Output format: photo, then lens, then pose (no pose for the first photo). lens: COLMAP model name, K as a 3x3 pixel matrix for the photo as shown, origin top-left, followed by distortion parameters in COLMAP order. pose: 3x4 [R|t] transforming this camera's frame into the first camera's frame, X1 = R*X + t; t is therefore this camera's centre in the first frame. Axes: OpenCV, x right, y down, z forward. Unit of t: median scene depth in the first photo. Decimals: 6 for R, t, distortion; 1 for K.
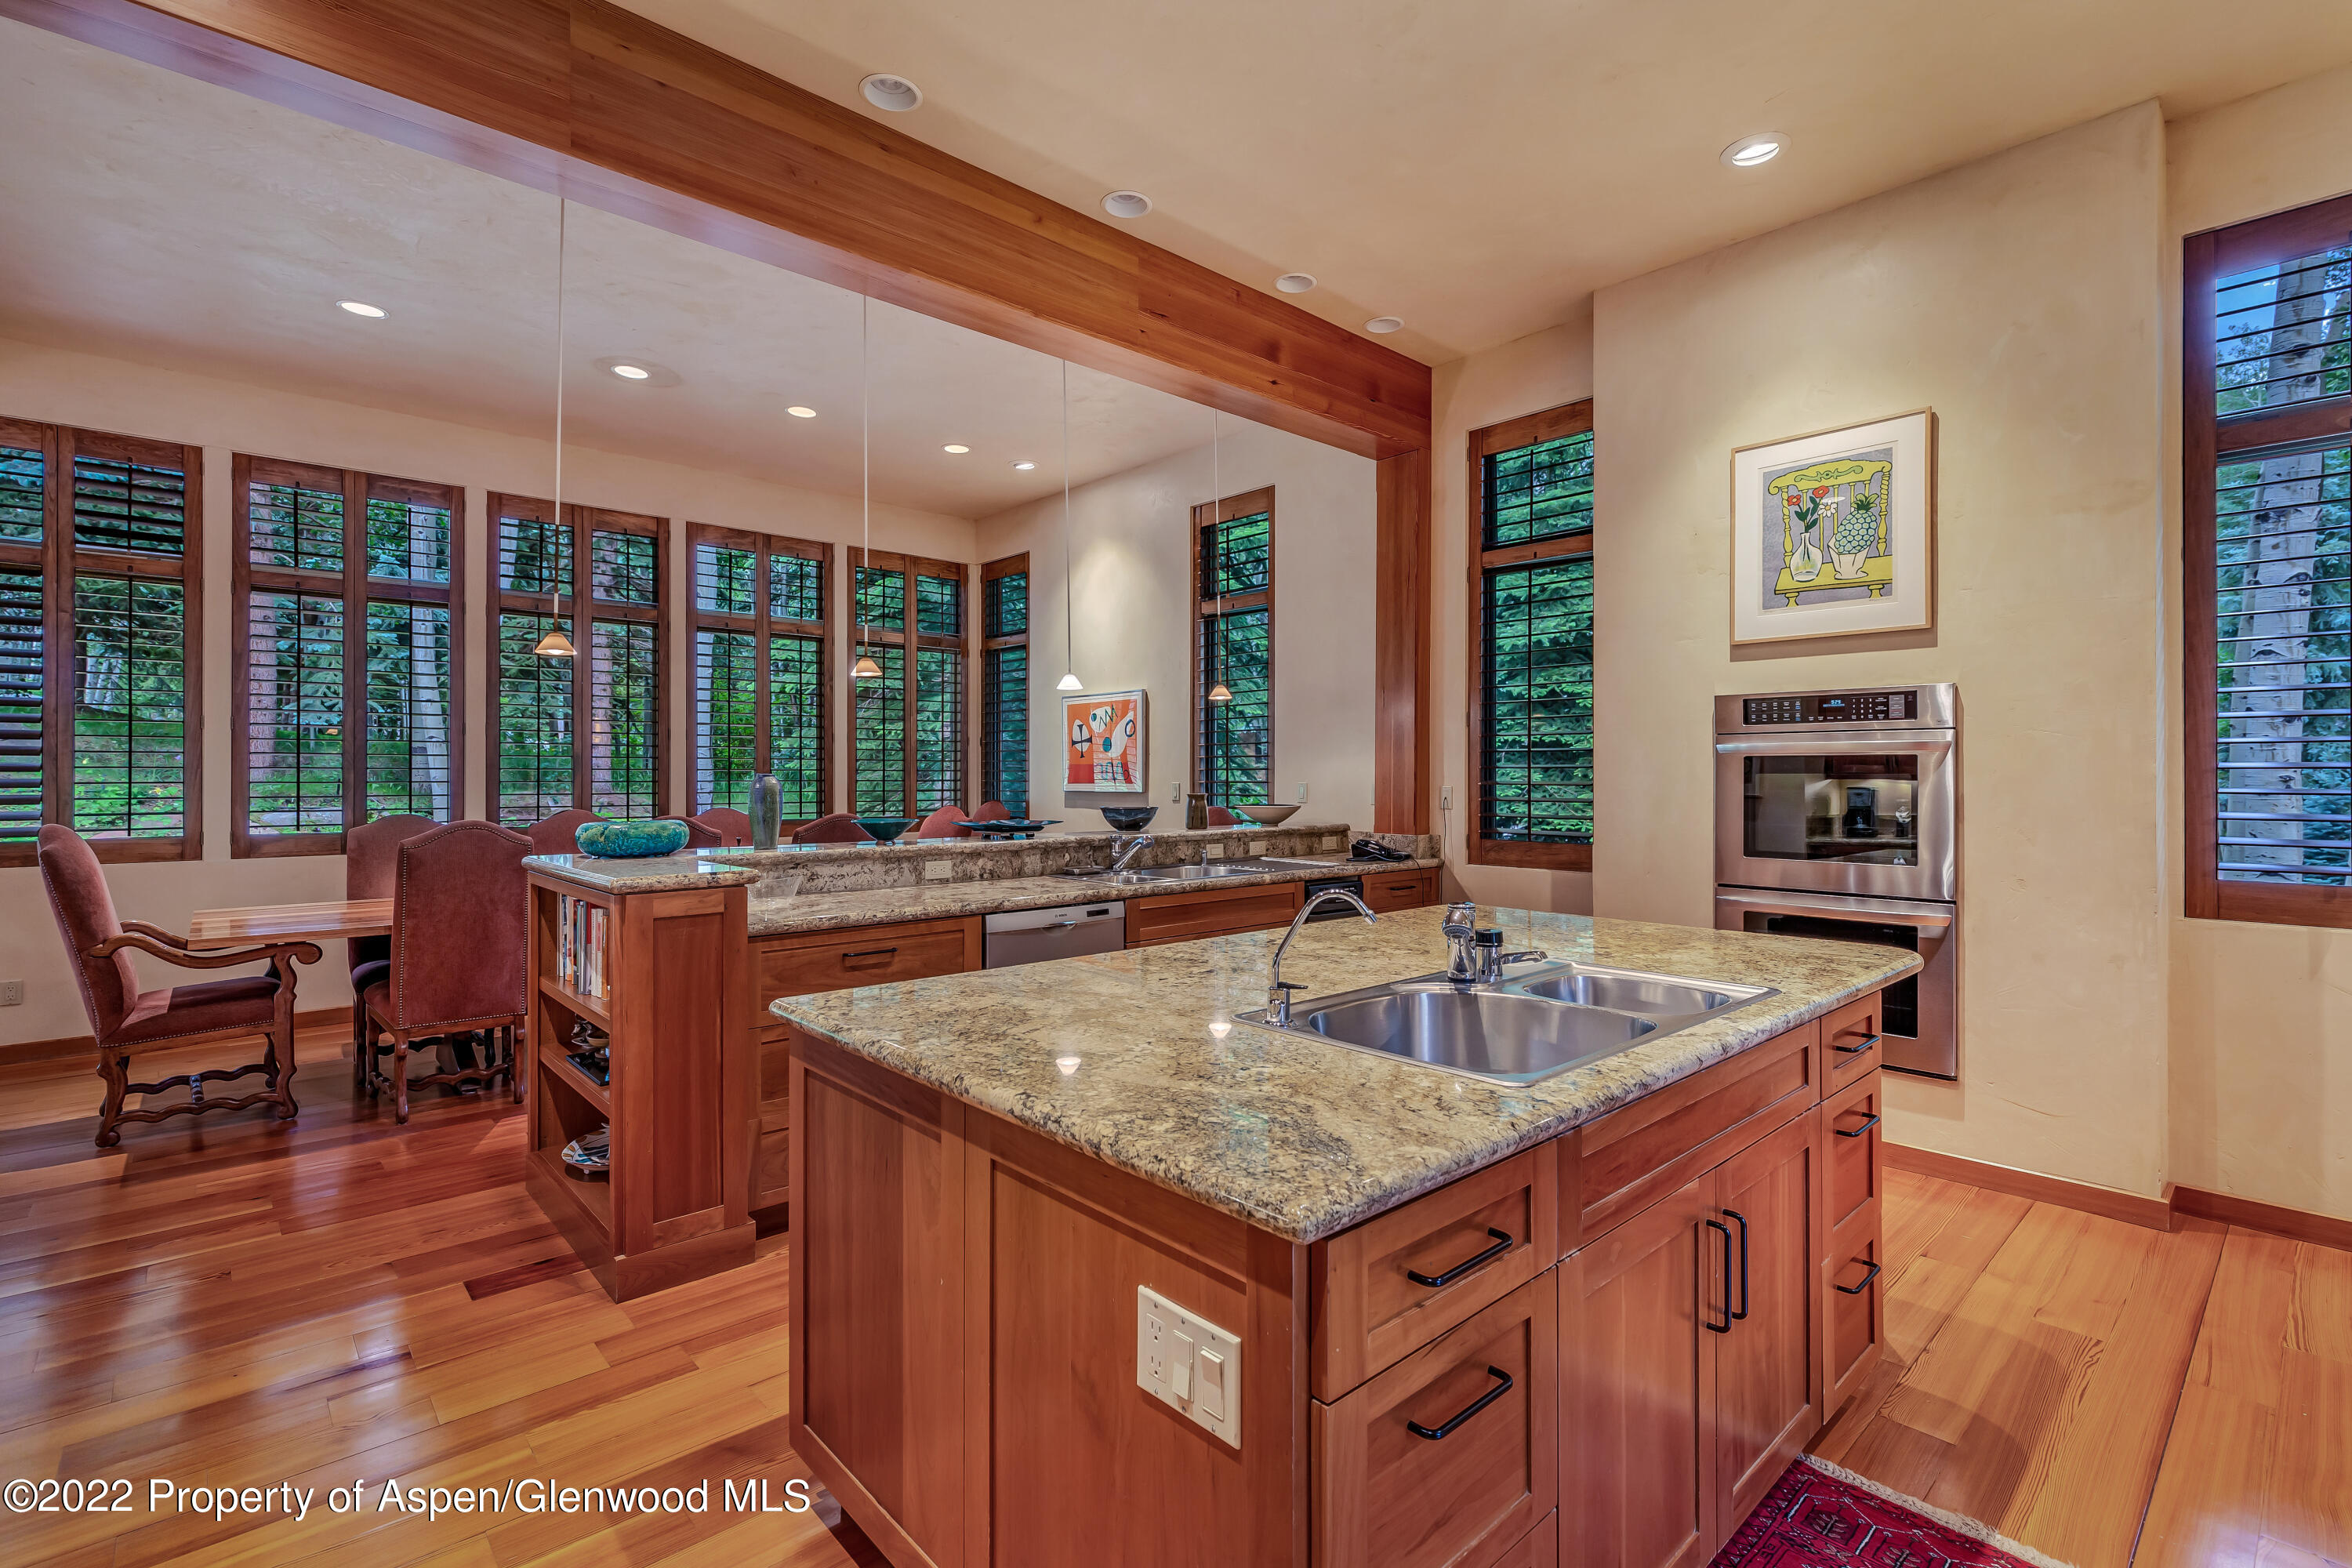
lens RADIAL K [[1072.8, 0, 1181.1], [0, 1072.8, 774.7], [0, 0, 1]] dist [0.035957, 0.000076]
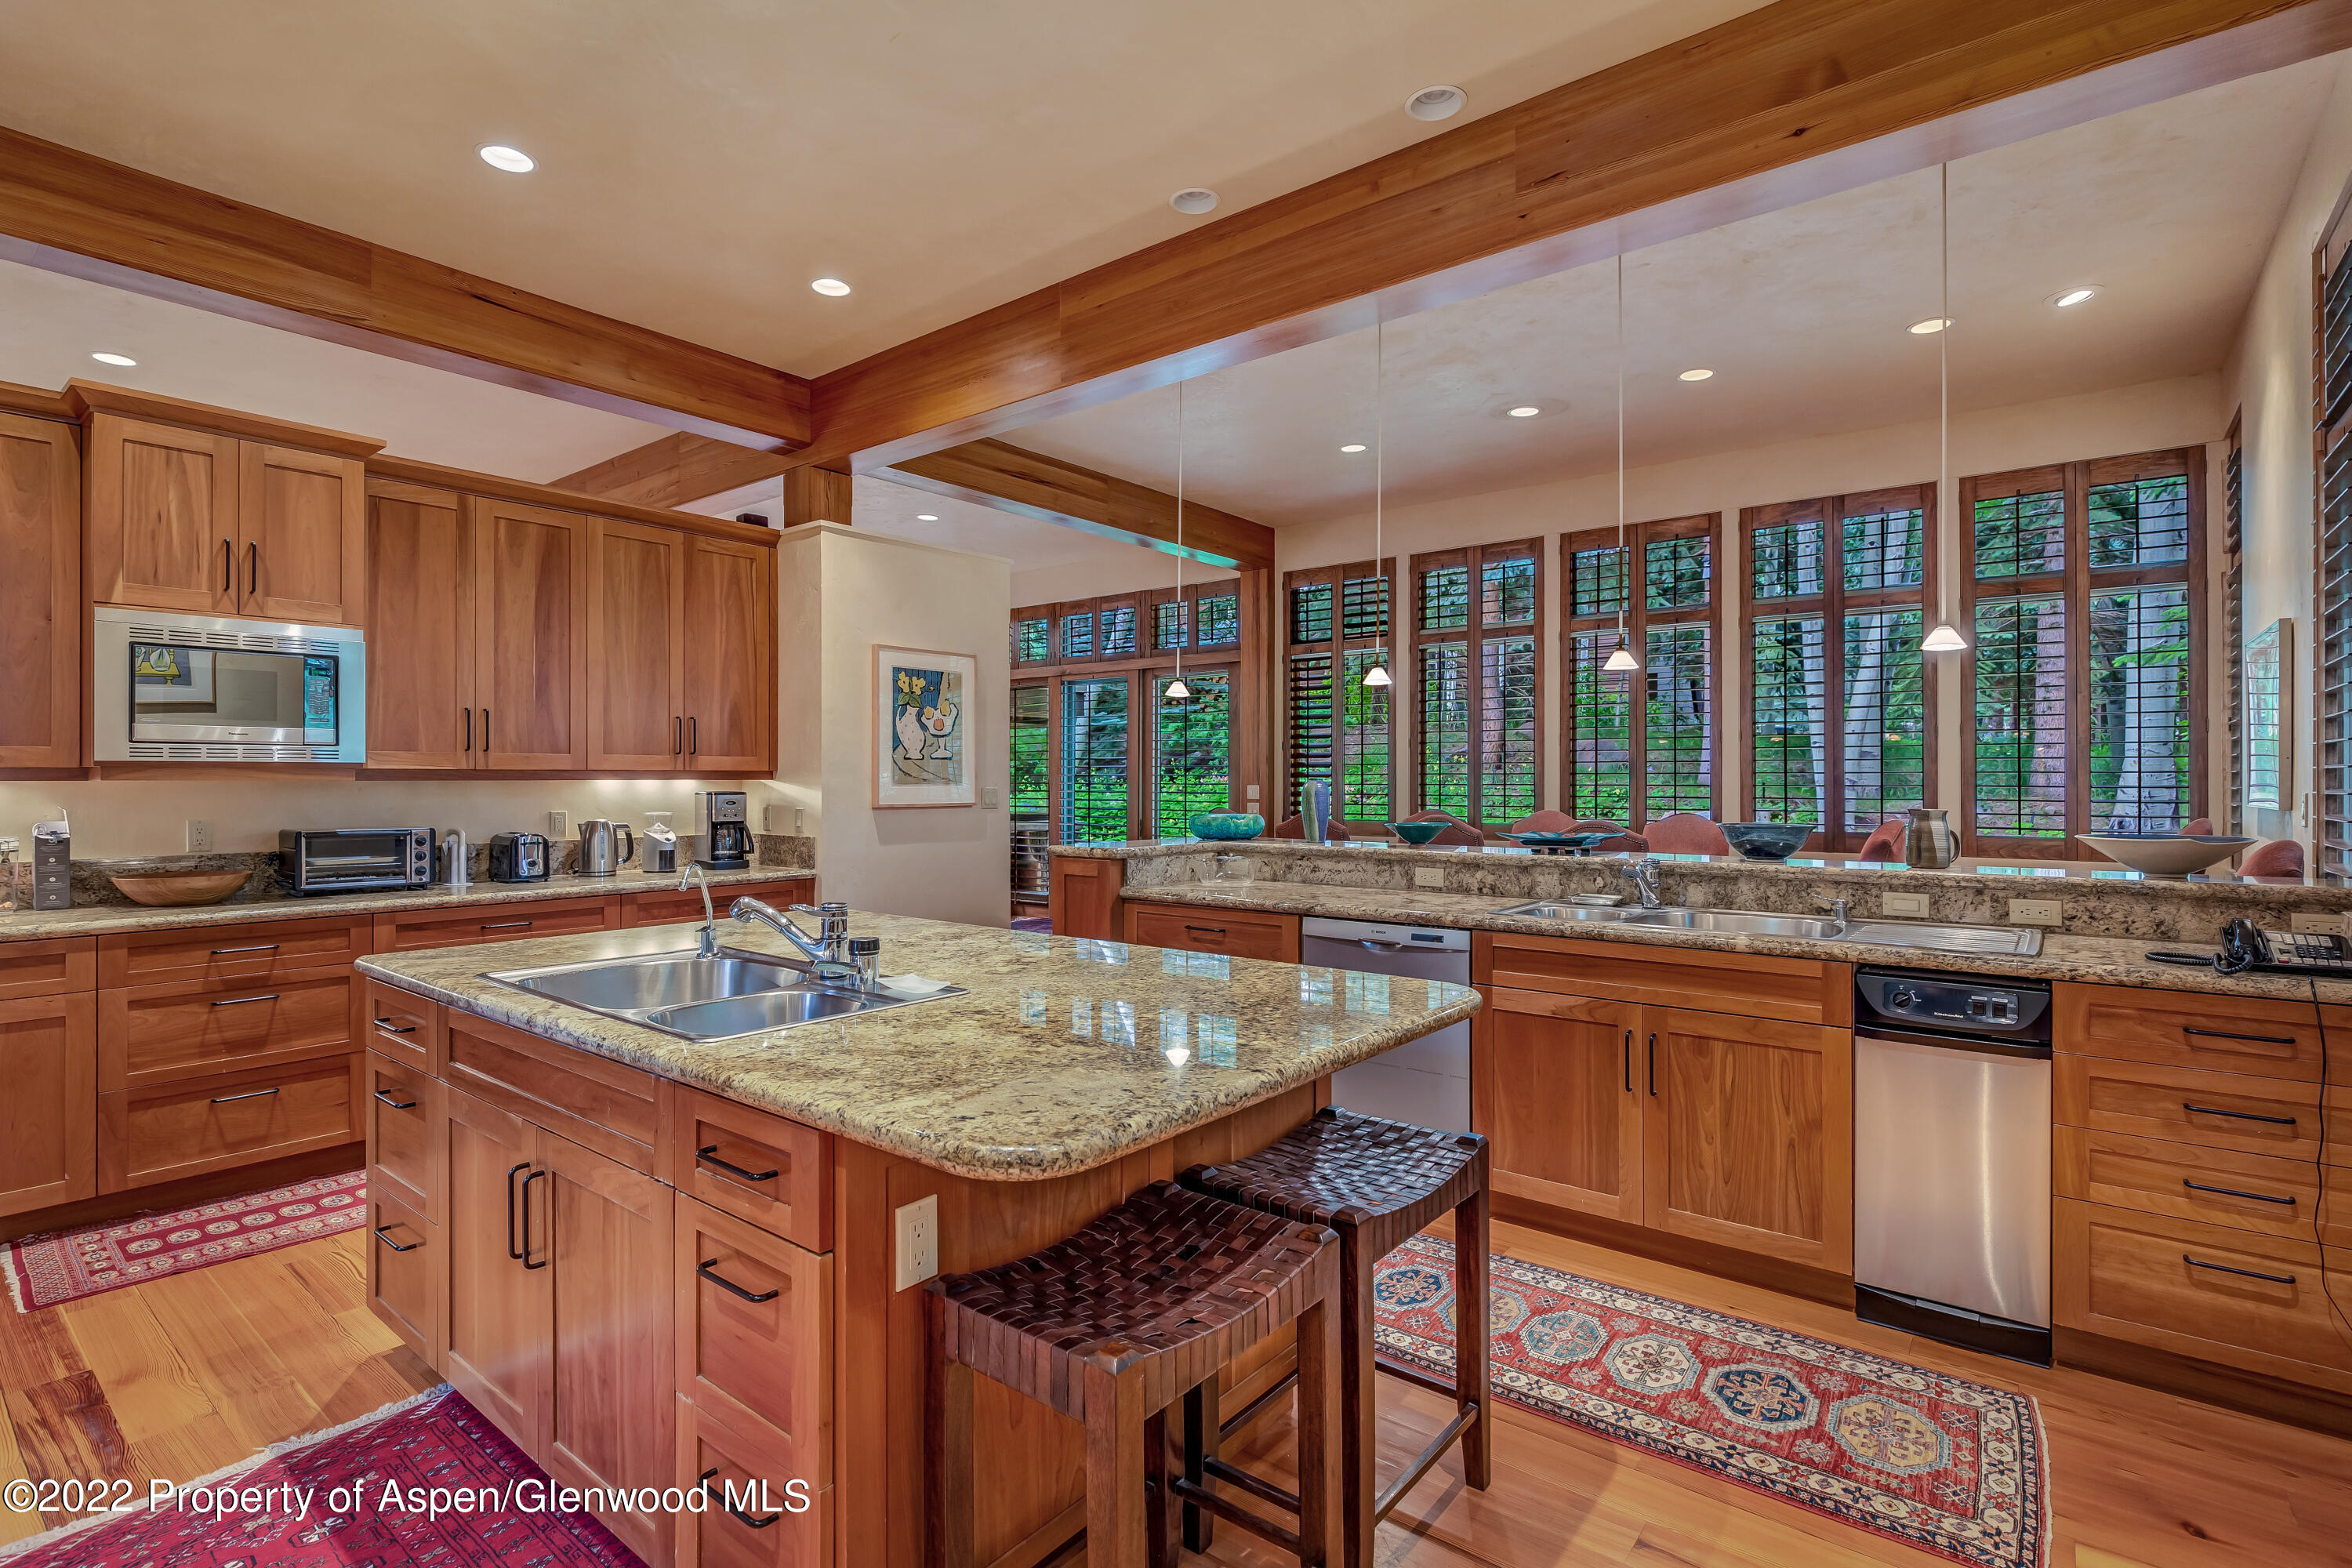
lens RADIAL K [[1120.2, 0, 1176.0], [0, 1120.2, 784.0], [0, 0, 1]] dist [-0.002939, -0.000241]
pose [[0.158888, 0.003705, -0.987290, 0.744406], [0.001202, 0.999991, 0.003946, 0.000880], [0.987296, -0.001814, 0.158882, 0.630173]]
